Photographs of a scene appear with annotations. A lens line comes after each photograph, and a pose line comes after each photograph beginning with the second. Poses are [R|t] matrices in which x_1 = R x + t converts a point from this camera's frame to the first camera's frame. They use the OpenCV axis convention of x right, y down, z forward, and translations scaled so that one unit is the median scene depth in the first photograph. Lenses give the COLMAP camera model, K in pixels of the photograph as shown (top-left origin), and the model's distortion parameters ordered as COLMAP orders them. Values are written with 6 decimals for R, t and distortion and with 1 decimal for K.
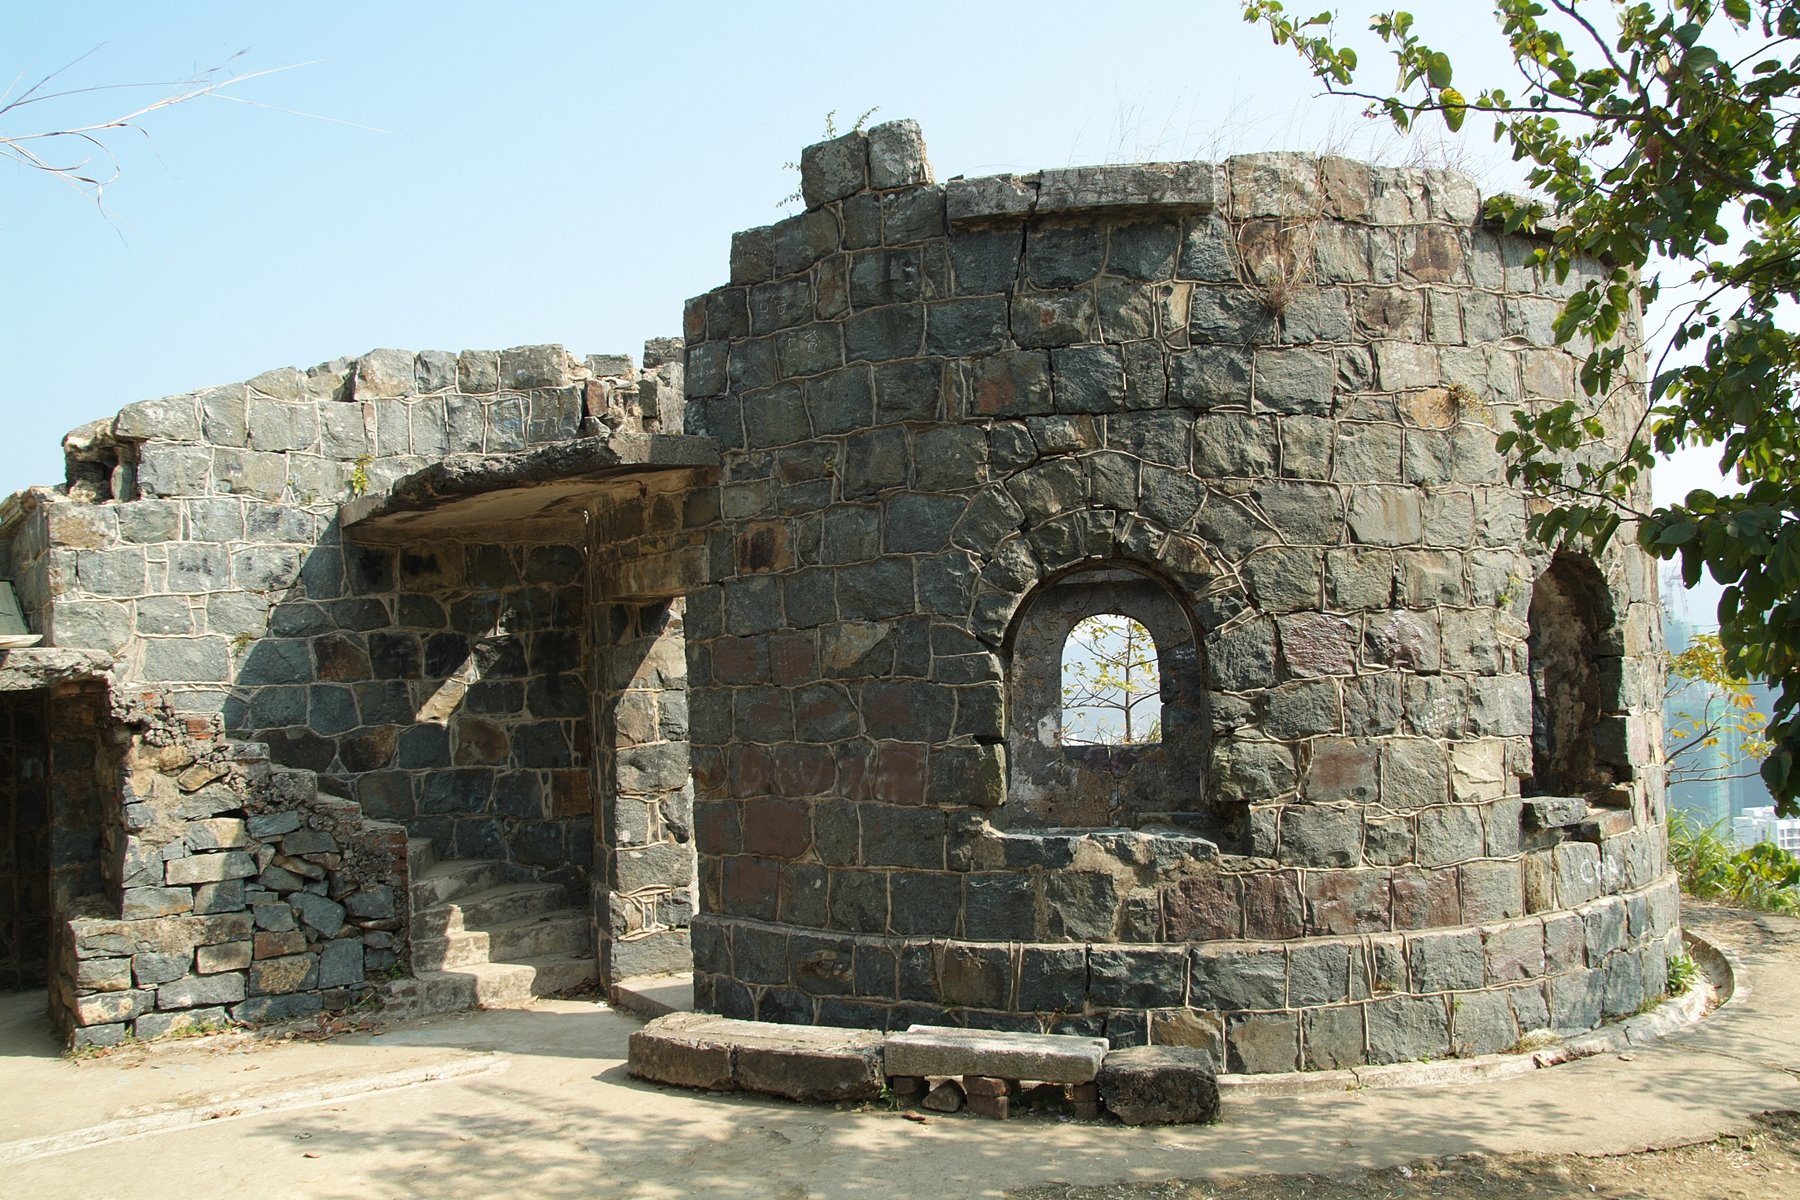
lens RADIAL K [[1459.1, 0, 906.7], [0, 1459.1, 617.2], [0, 0, 1]] dist [-0.130340, 0.125320]
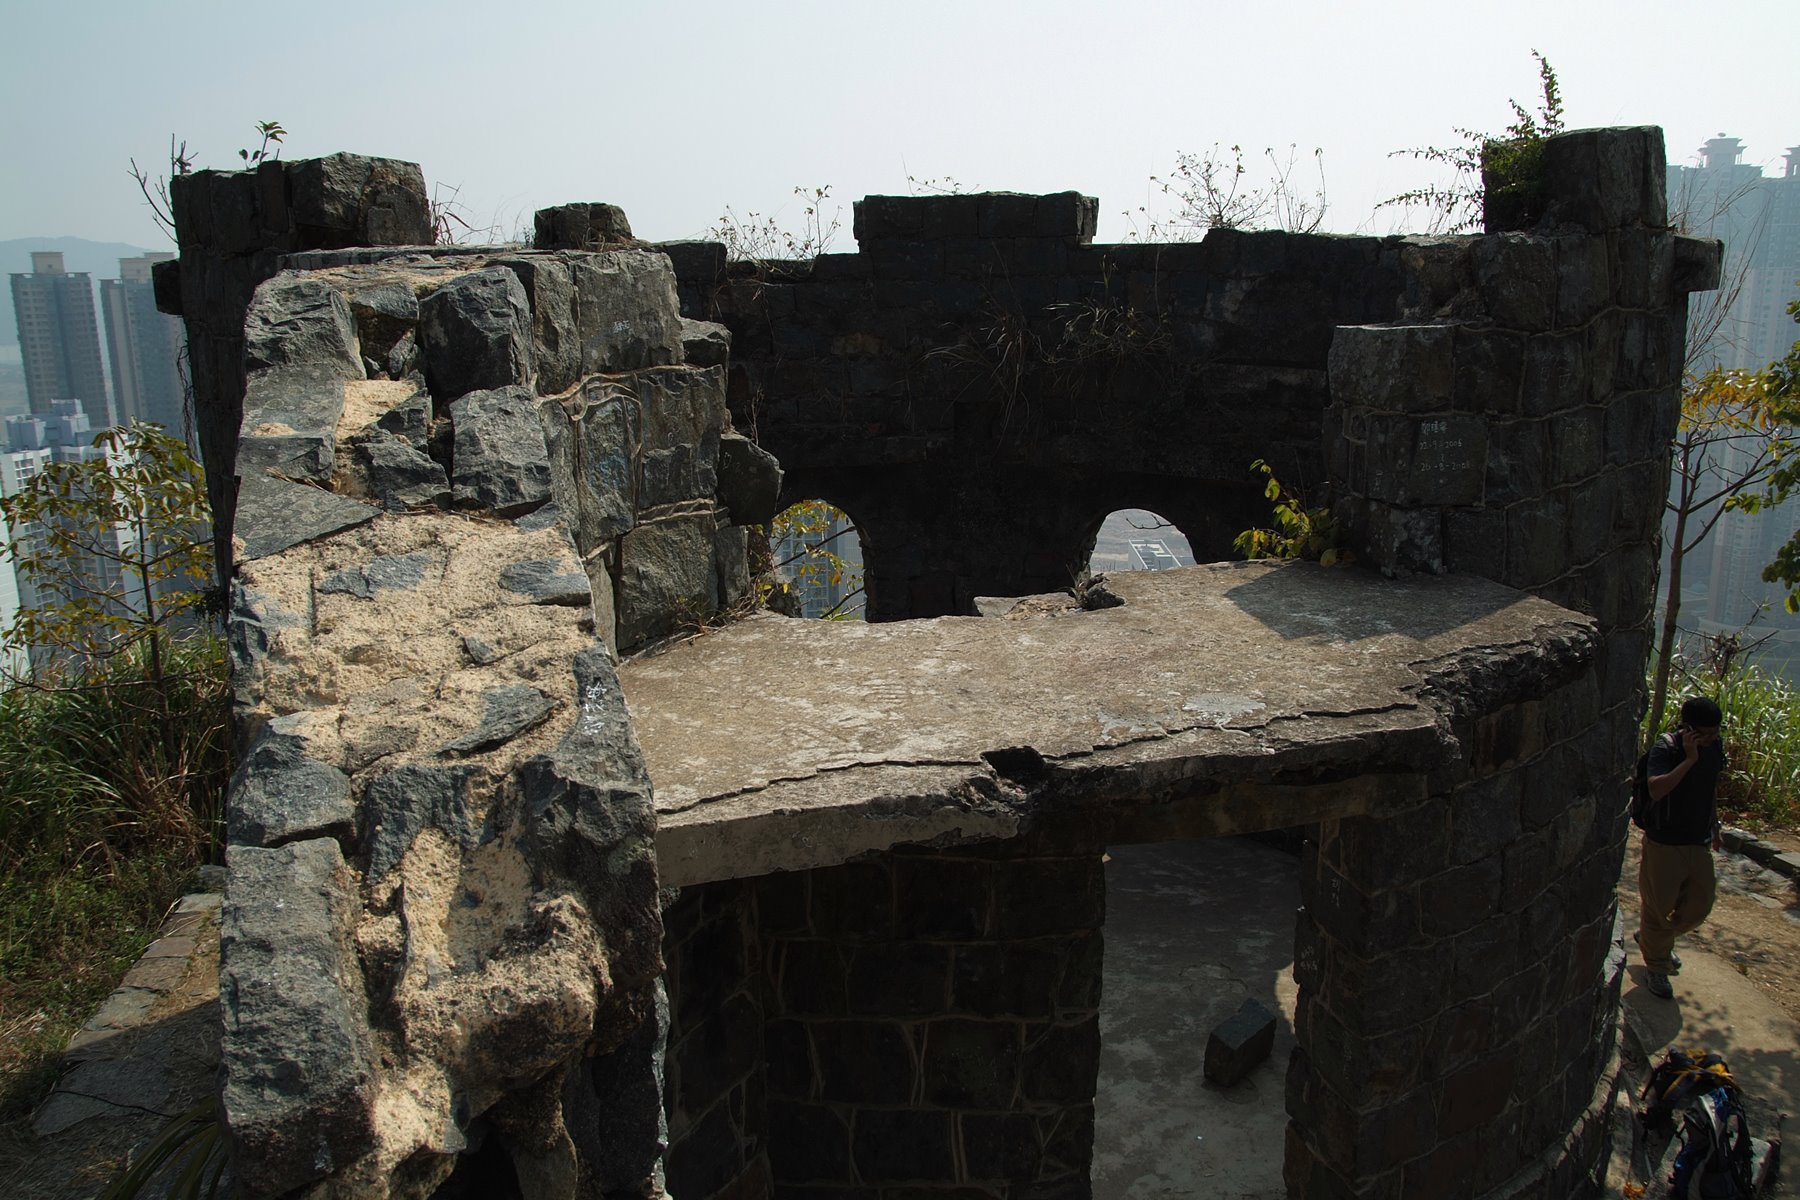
lens RADIAL K [[1468.8, 0, 903.2], [0, 1468.8, 614.1], [0, 0, 1]] dist [-0.135212, 0.128992]
pose [[0.345451, -0.198608, 0.917180, -0.844956], [-0.031749, 0.974315, 0.222938, -0.255775], [-0.937899, -0.106134, 0.330273, 1.102560]]
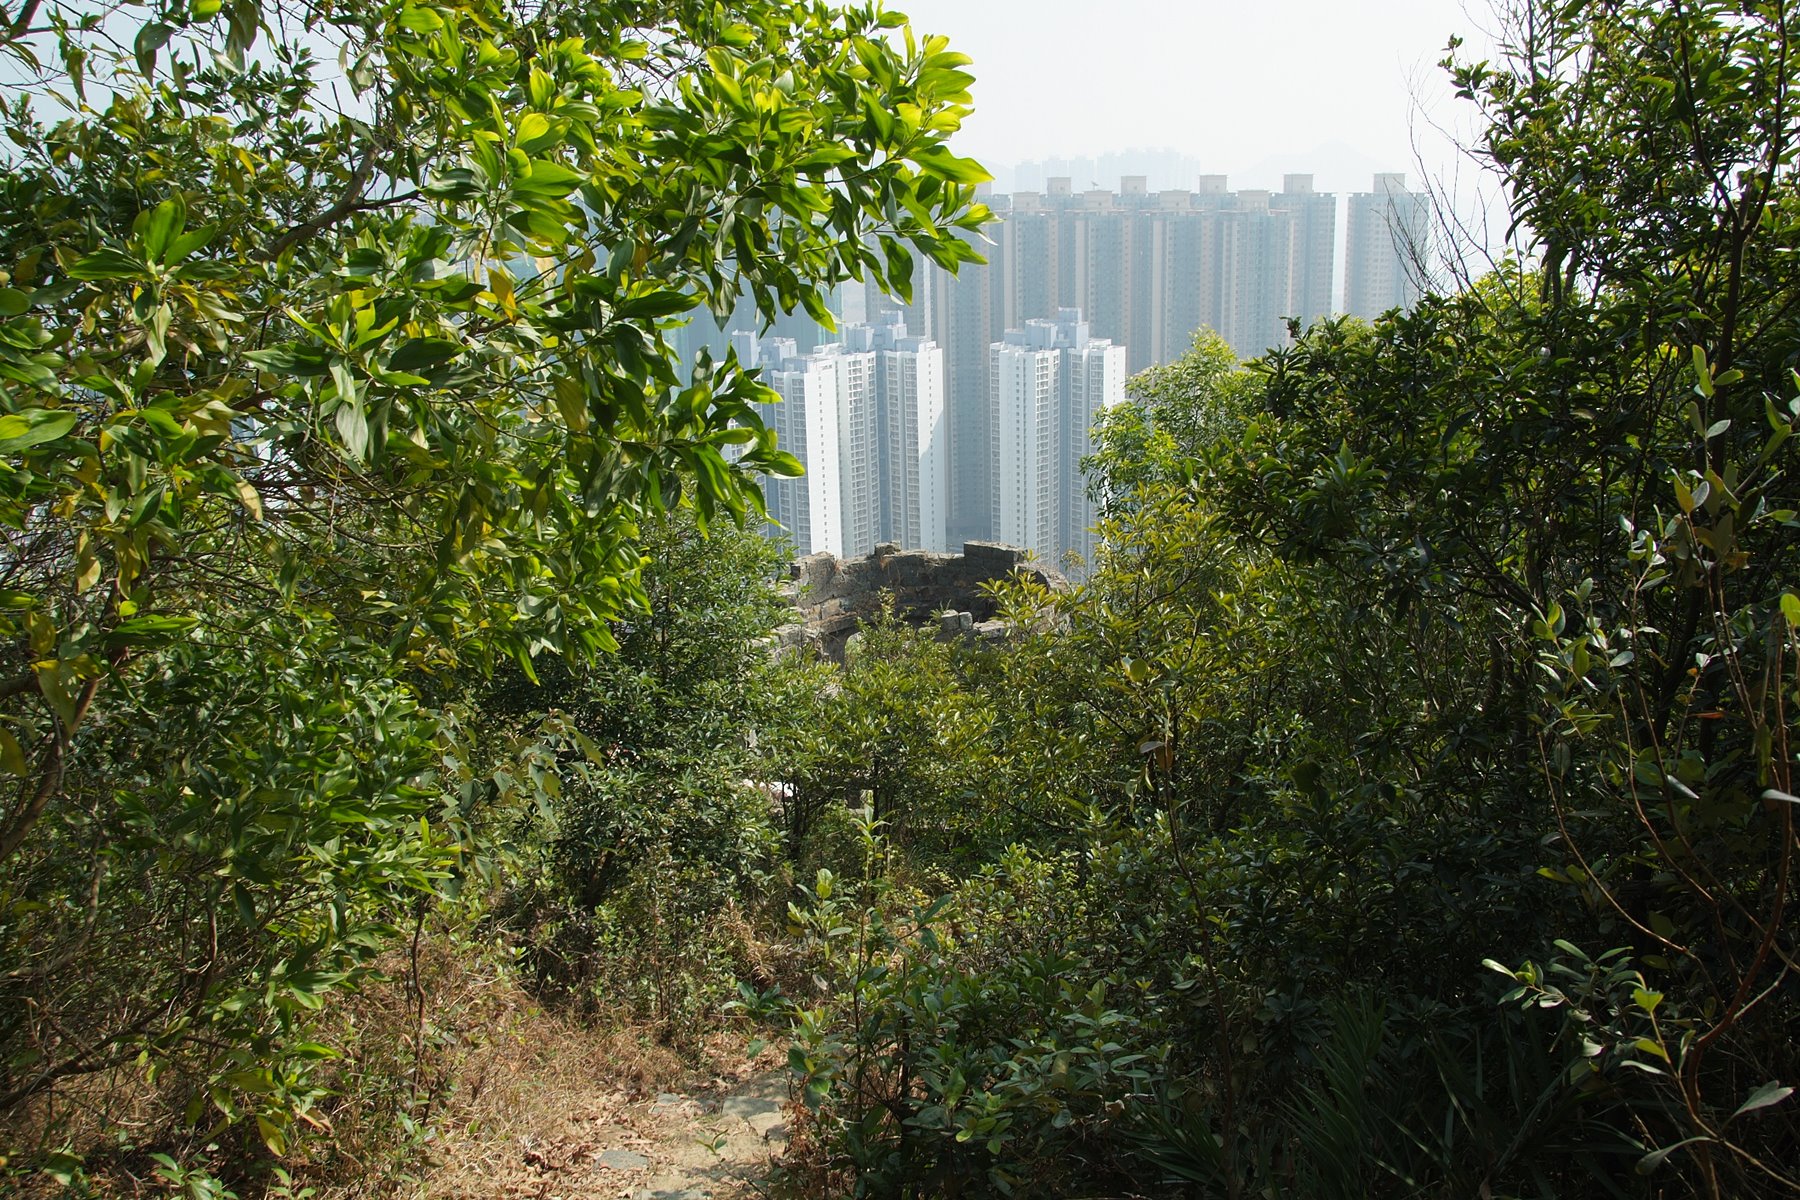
lens RADIAL K [[1468.8, 0, 903.2], [0, 1468.8, 614.1], [0, 0, 1]] dist [-0.135212, 0.128992]
pose [[0.771093, -0.171957, 0.613063, -2.885482], [-0.022706, 0.954803, 0.296371, -1.661393], [-0.636318, -0.242450, 0.732337, -2.133096]]
